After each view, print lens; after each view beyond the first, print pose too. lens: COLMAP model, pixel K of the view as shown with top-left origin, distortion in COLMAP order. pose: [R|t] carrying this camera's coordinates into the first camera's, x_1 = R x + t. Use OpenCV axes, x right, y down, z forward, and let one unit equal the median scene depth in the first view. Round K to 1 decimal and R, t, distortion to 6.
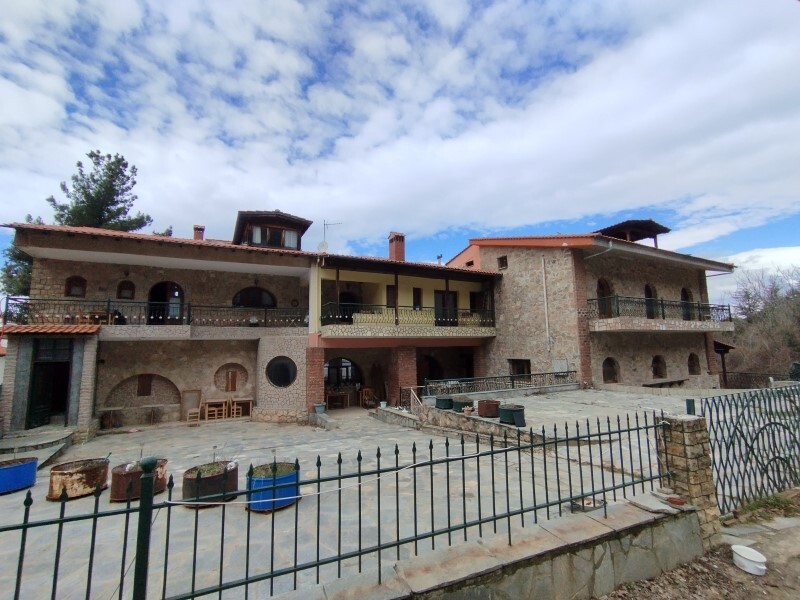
lens RADIAL K [[366.0, 0, 401.6], [0, 366.0, 296.6], [0, 0, 1]] dist [-0.048218, 0.042986]
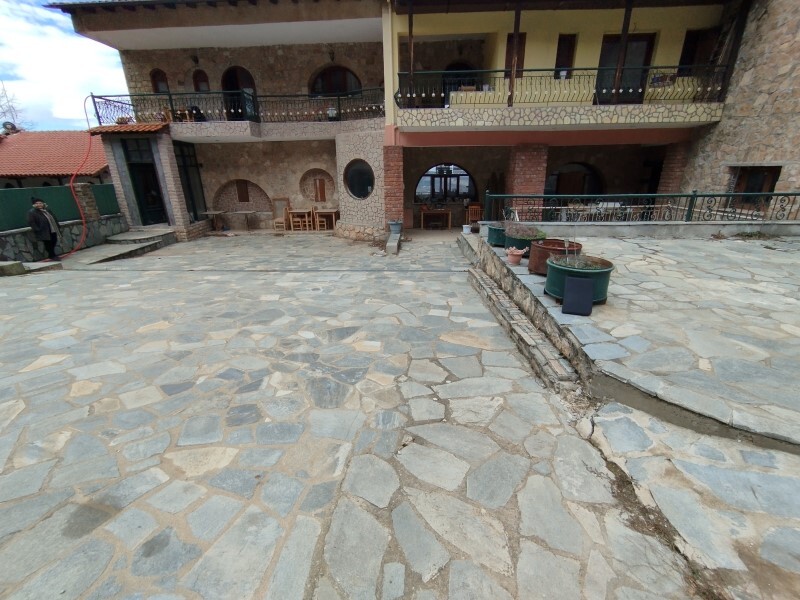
lens RADIAL K [[364.1, 0, 405.1], [0, 364.1, 302.7], [0, 0, 1]] dist [-0.017779, 0.013069]
pose [[0.867412, 0.178728, -0.464384, 0.169904], [0.069174, 0.880891, 0.468238, 0.069167], [0.492759, -0.438278, 0.751732, 0.293299]]
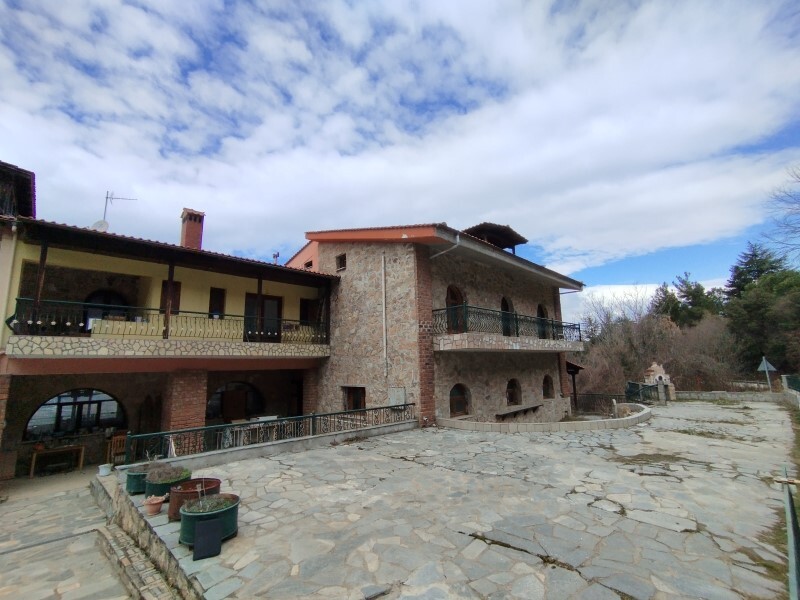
lens RADIAL K [[364.1, 0, 405.1], [0, 364.1, 302.7], [0, 0, 1]] dist [-0.017779, 0.013069]
pose [[0.957747, 0.042111, 0.284512, 0.206797], [-0.031684, 0.998650, -0.041156, 0.023754], [-0.285861, 0.030403, 0.957789, 0.234054]]
